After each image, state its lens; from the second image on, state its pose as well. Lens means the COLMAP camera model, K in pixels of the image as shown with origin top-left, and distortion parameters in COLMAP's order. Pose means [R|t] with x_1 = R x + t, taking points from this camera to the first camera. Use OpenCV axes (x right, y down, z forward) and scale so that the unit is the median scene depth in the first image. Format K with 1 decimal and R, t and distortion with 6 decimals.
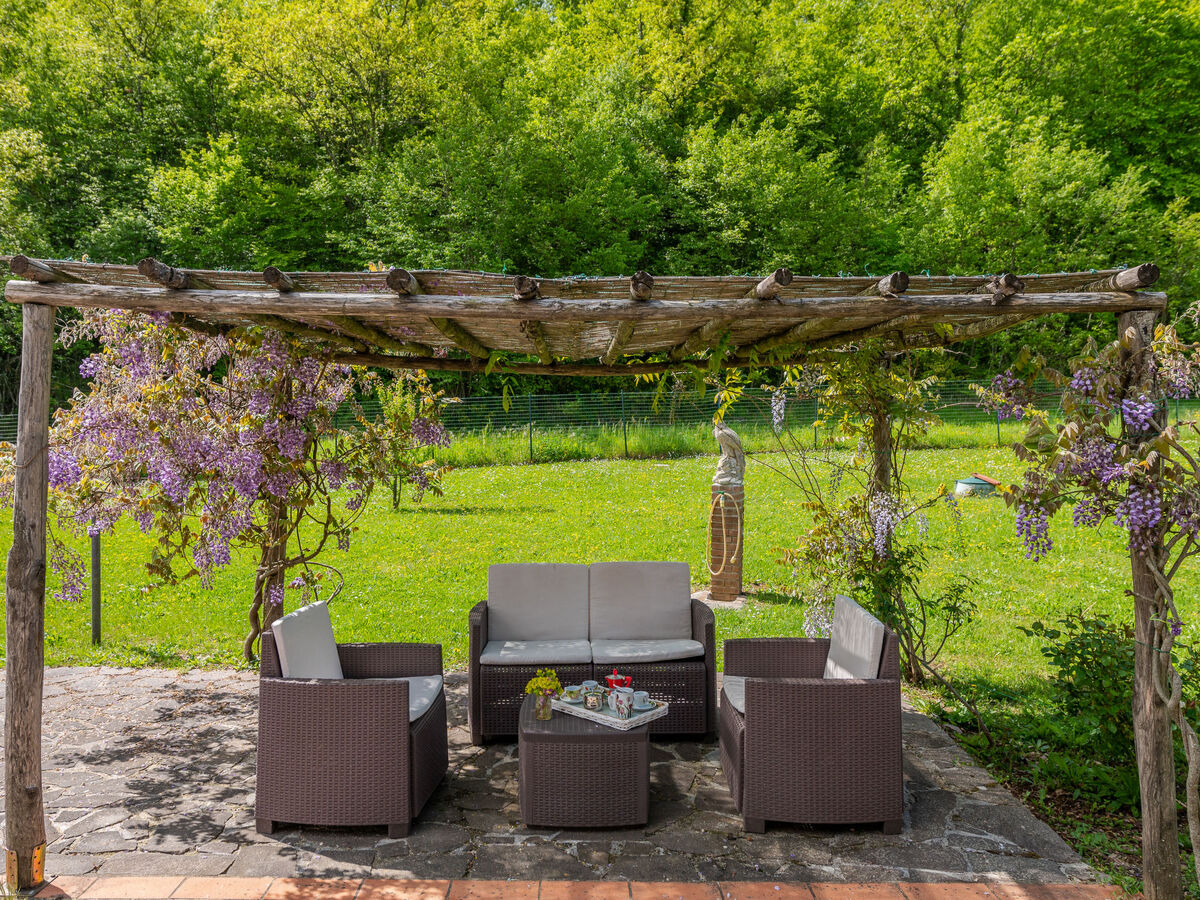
lens RADIAL K [[904.9, 0, 570.8], [0, 904.9, 400.8], [0, 0, 1]] dist [-0.011197, 0.007055]
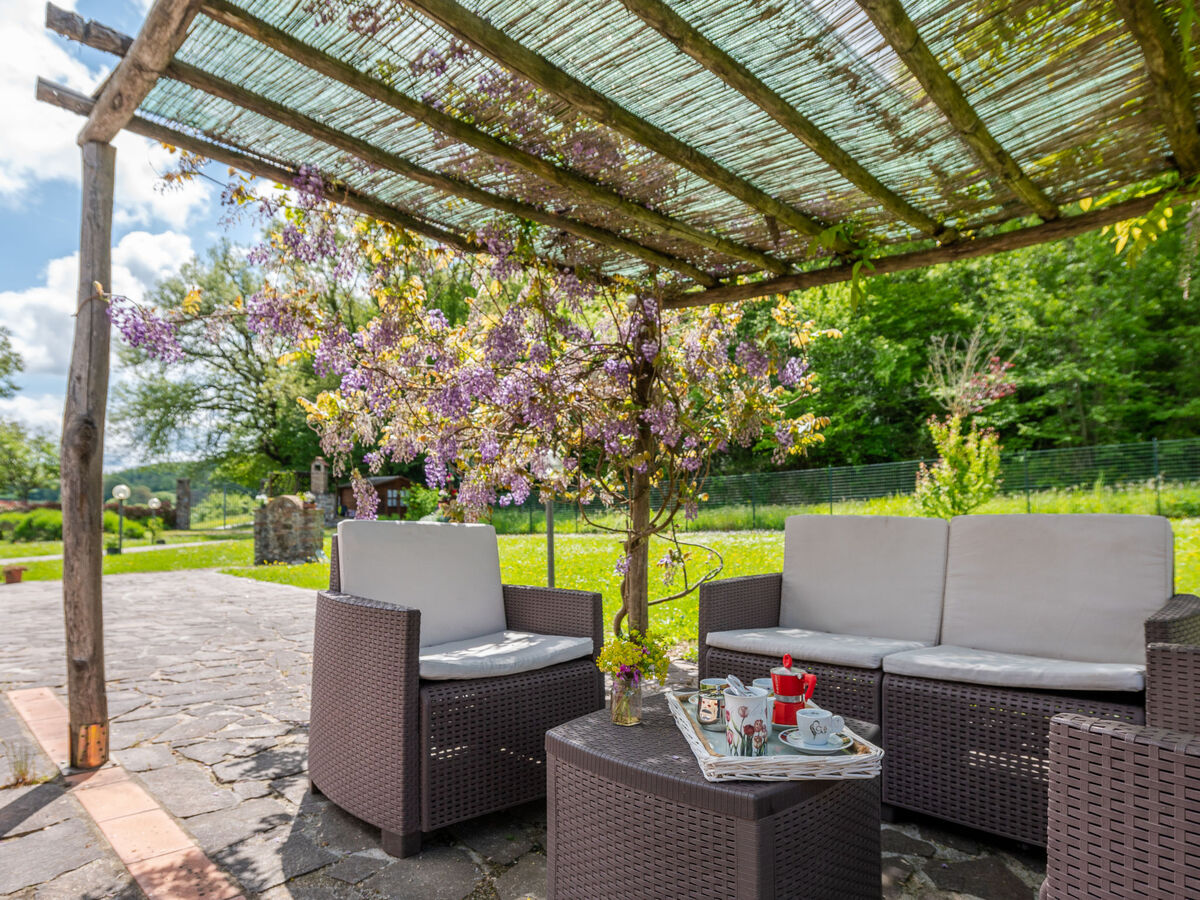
lens RADIAL K [[719.1, 0, 586.0], [0, 719.1, 508.7], [0, 0, 1]] dist [-0.006933, -0.002363]
pose [[0.714245, -0.001993, -0.699893, 0.183721], [0.015153, 0.999806, 0.012617, 0.173046], [0.699731, -0.019617, 0.714137, 0.536060]]
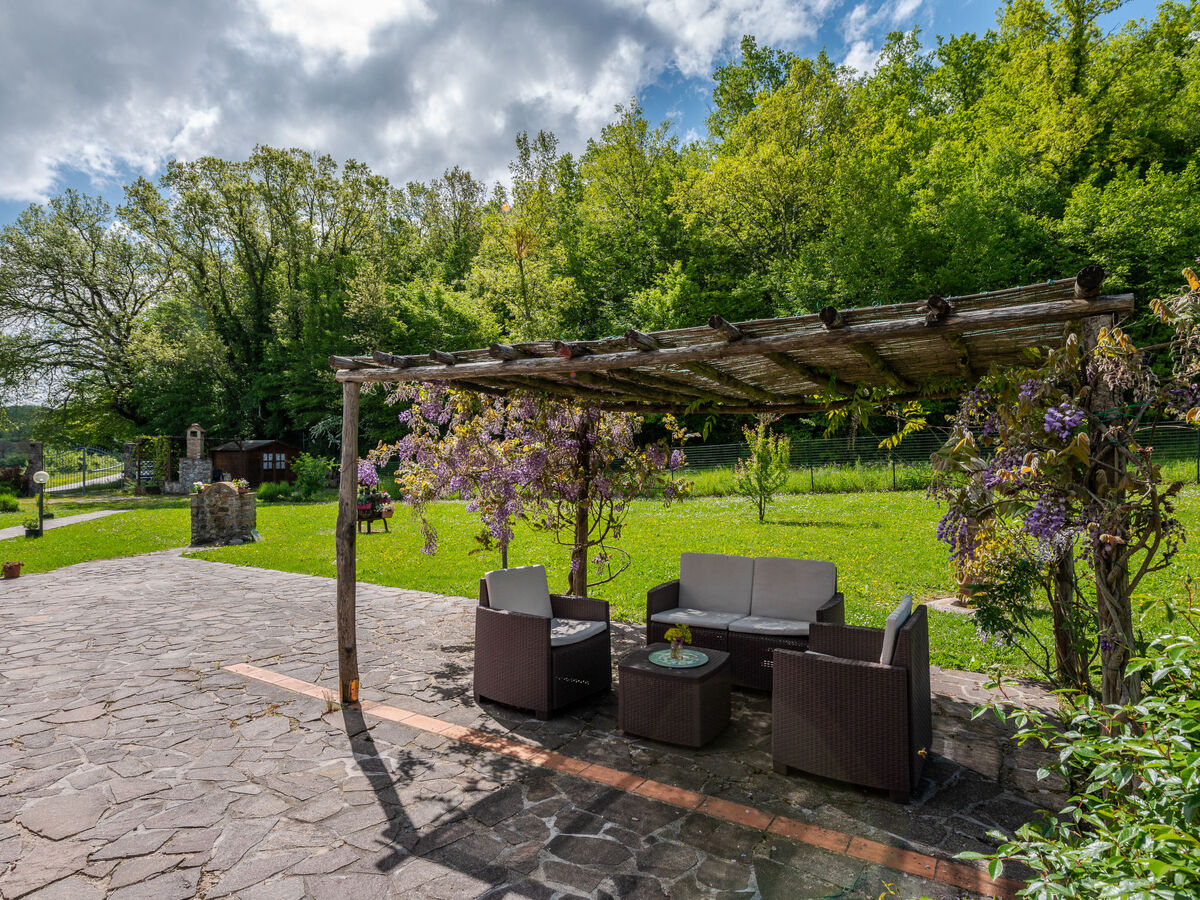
lens RADIAL K [[668.9, 0, 599.1], [0, 668.9, 451.9], [0, 0, 1]] dist [-0.010962, 0.006489]
pose [[0.856485, -0.009742, -0.516080, 0.342183], [0.014810, 0.999874, 0.005704, 0.021467], [0.515959, -0.012529, 0.856521, 0.069976]]
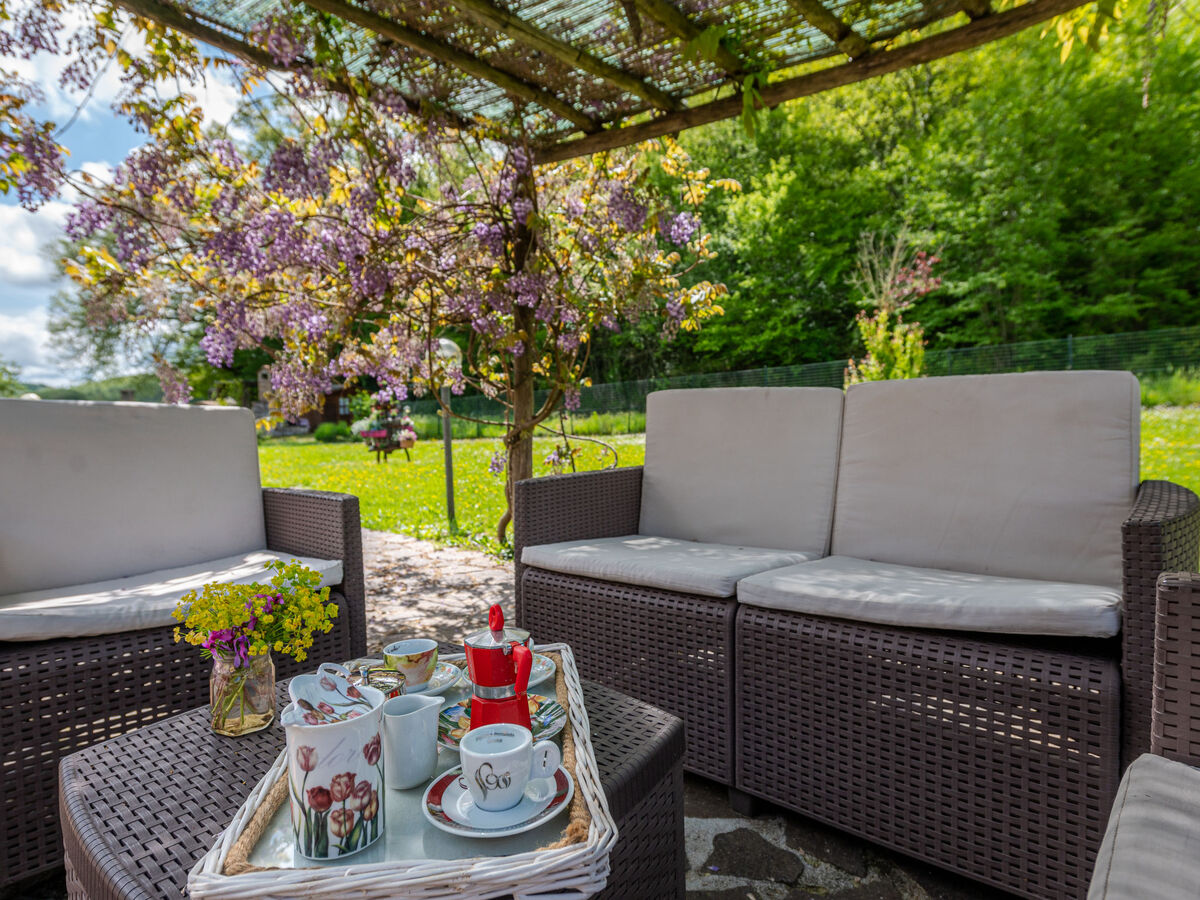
lens RADIAL K [[668.9, 0, 602.4], [0, 668.9, 456.3], [0, 0, 1]] dist [-0.010962, 0.006489]
pose [[0.761962, 0.025366, -0.647125, 0.144268], [0.029522, 0.996833, 0.073835, 0.196887], [0.646948, -0.075364, 0.758800, 0.722887]]
